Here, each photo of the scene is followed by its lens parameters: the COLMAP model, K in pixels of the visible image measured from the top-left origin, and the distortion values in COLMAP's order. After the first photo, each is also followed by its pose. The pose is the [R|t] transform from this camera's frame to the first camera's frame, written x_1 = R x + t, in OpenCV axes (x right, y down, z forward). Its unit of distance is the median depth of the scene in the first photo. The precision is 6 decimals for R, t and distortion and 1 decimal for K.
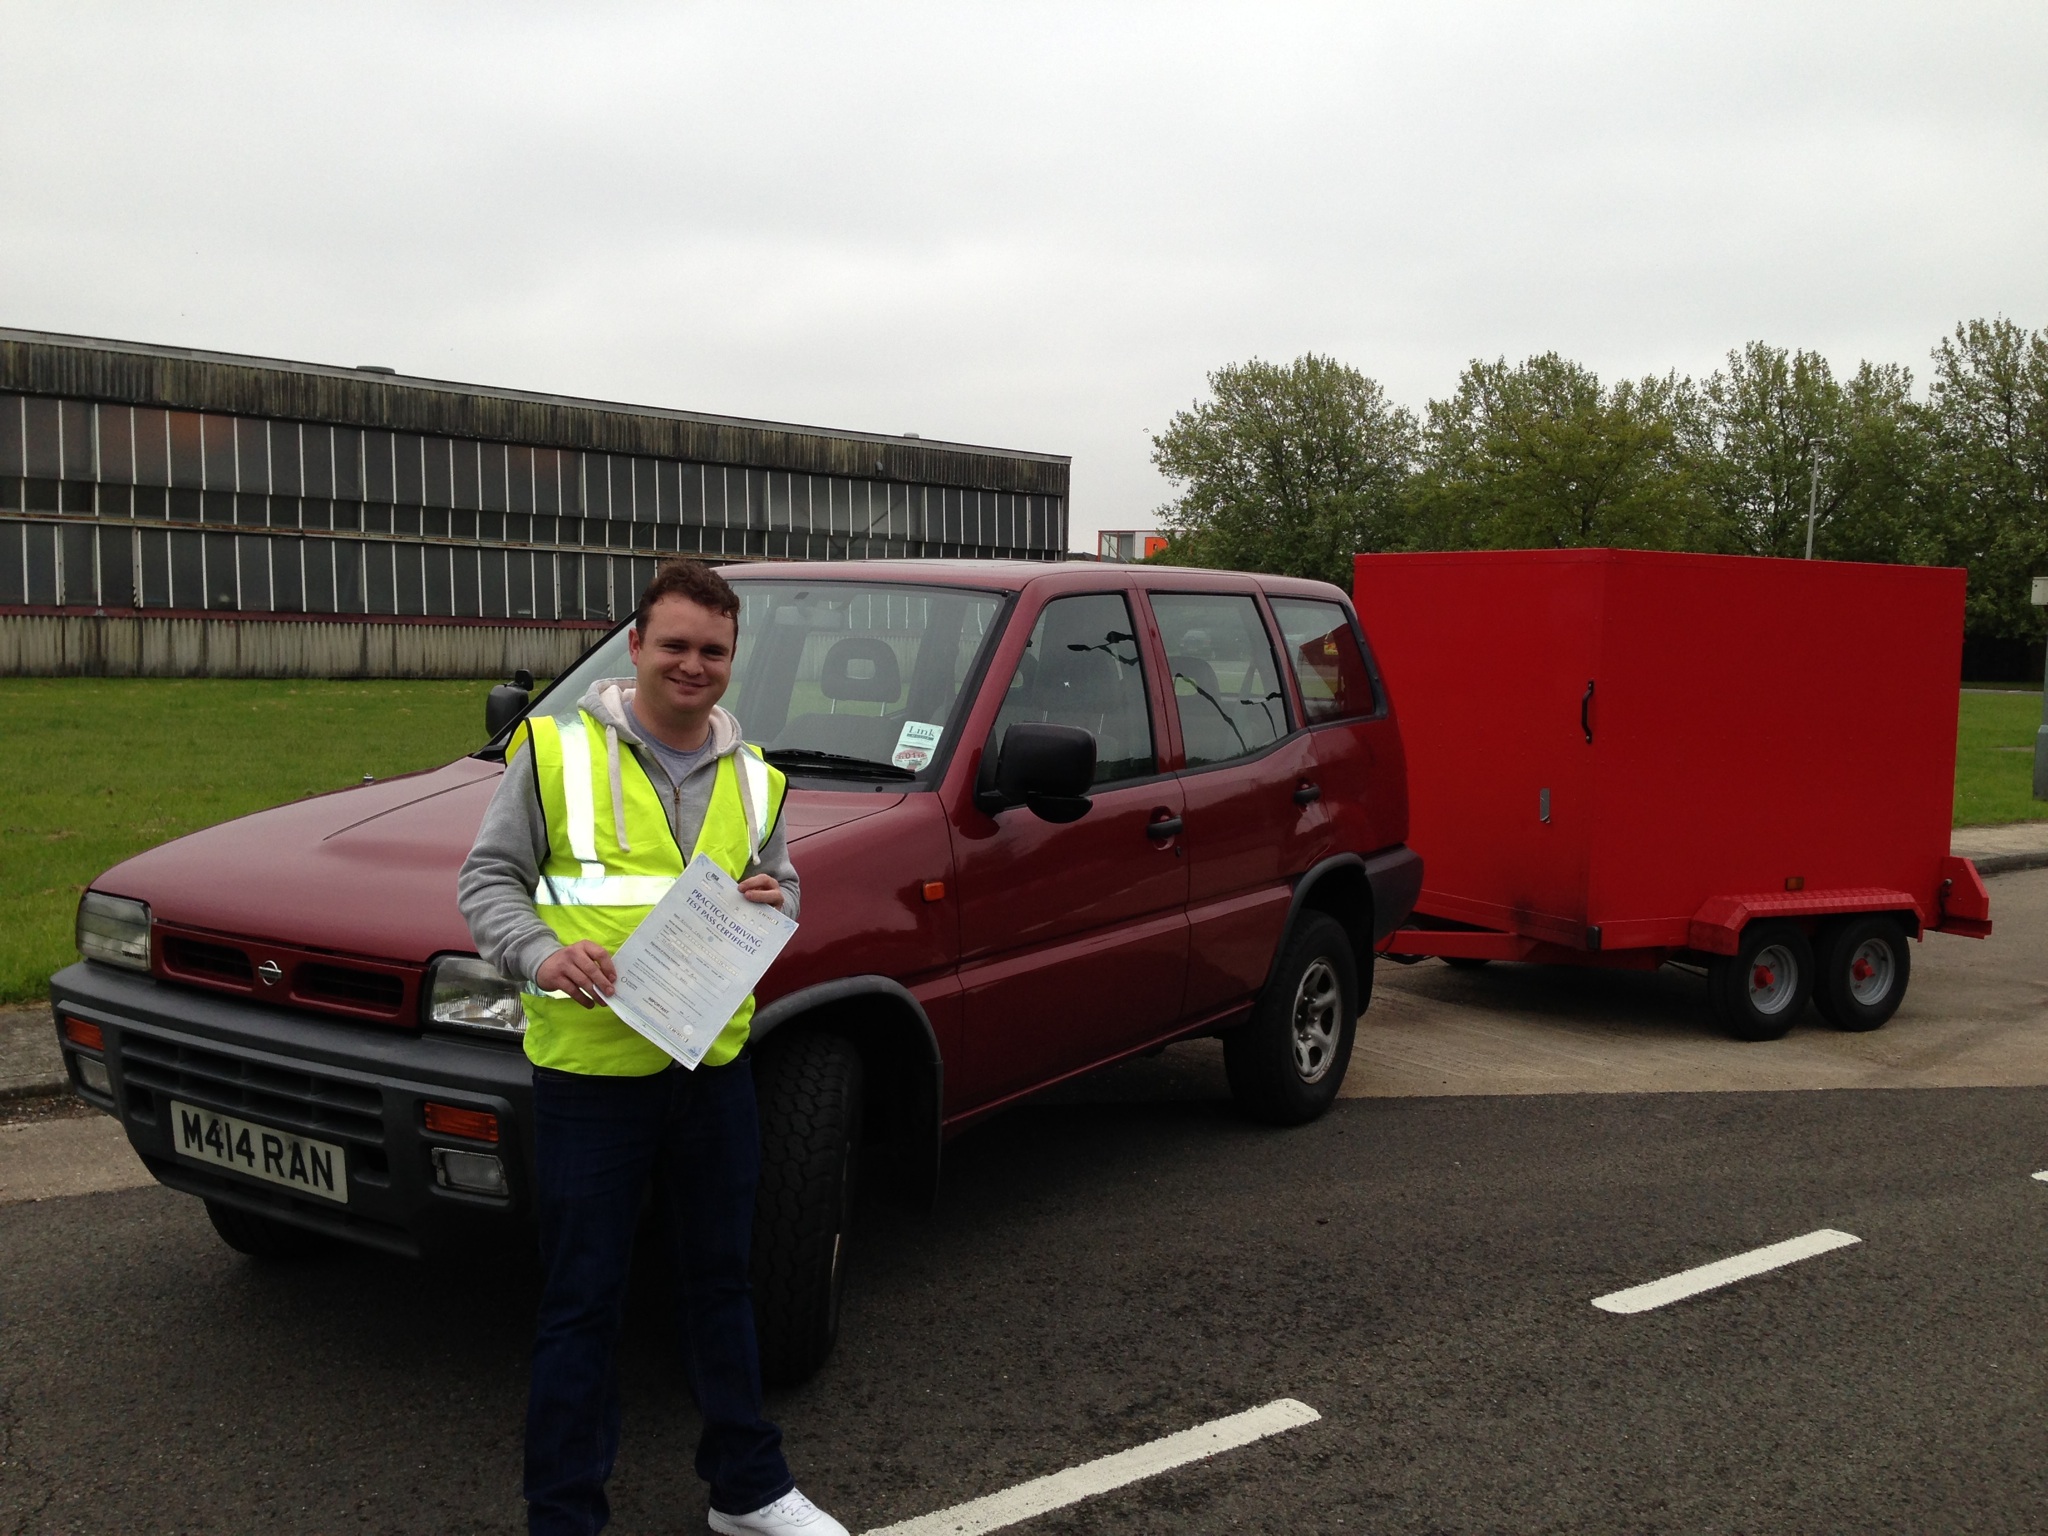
lens RADIAL K [[1946.9, 0, 1055.5], [0, 1946.9, 690.6], [0, 0, 1]] dist [0.168558, -0.320746]
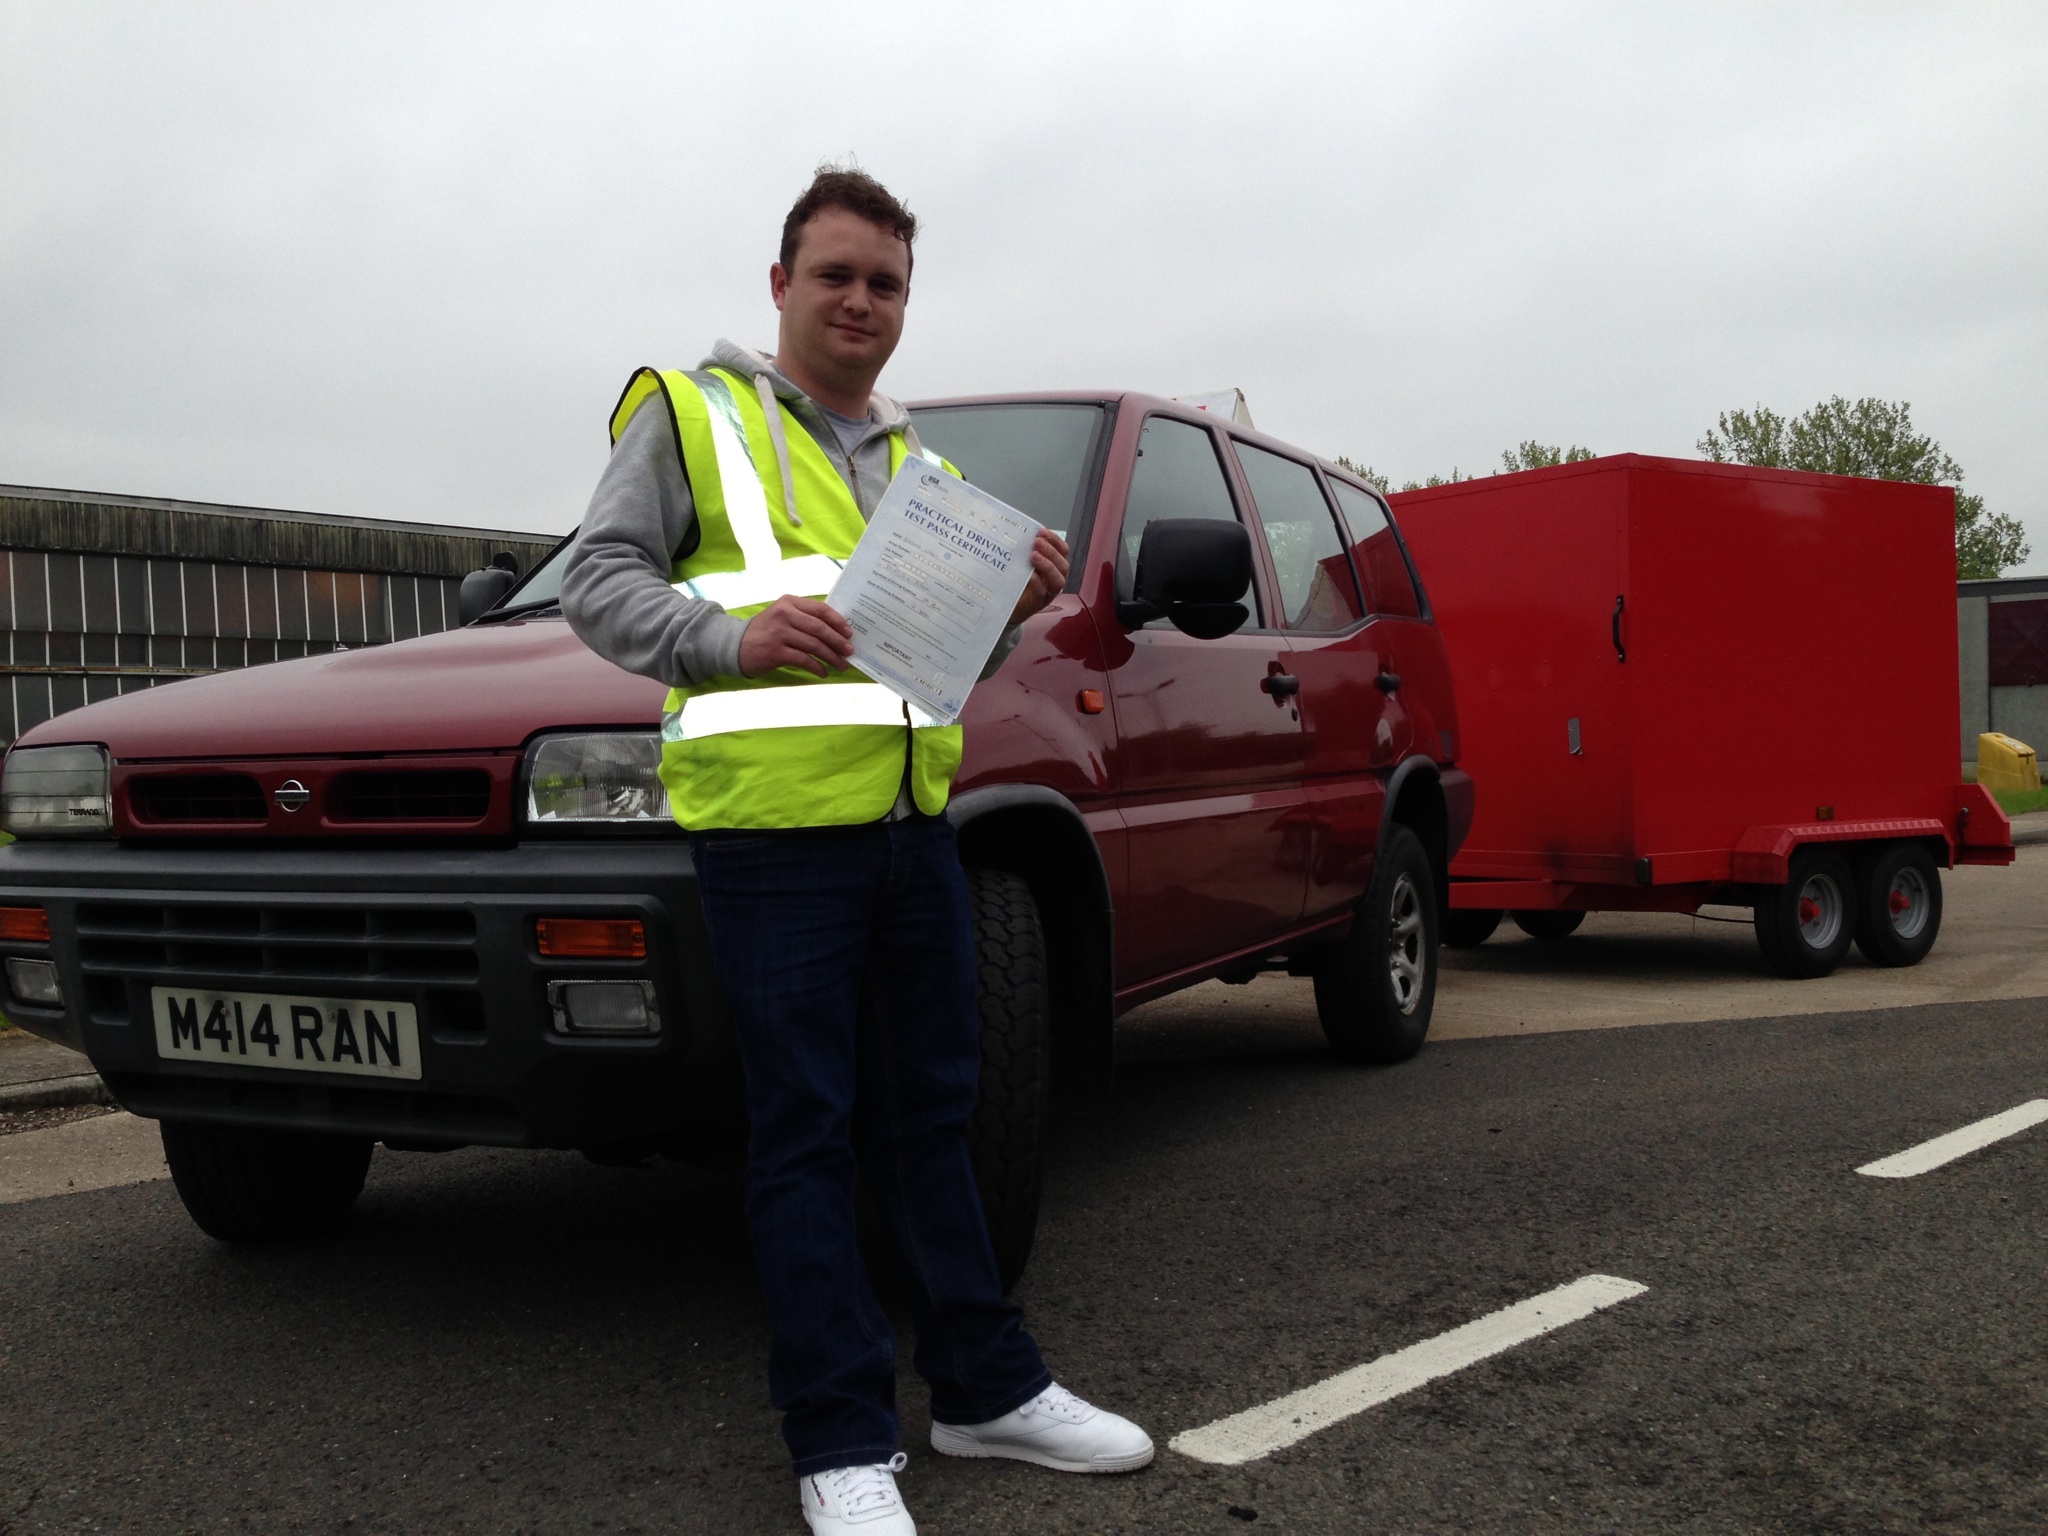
lens RADIAL K [[1930.7, 0, 1066.5], [0, 1930.7, 684.5], [0, 0, 1]] dist [0.195515, -0.375304]
pose [[0.992991, -0.052660, 0.105811, -0.165751], [0.059854, 0.996023, -0.066001, 0.154763], [-0.101914, 0.071871, 0.992194, 0.202368]]
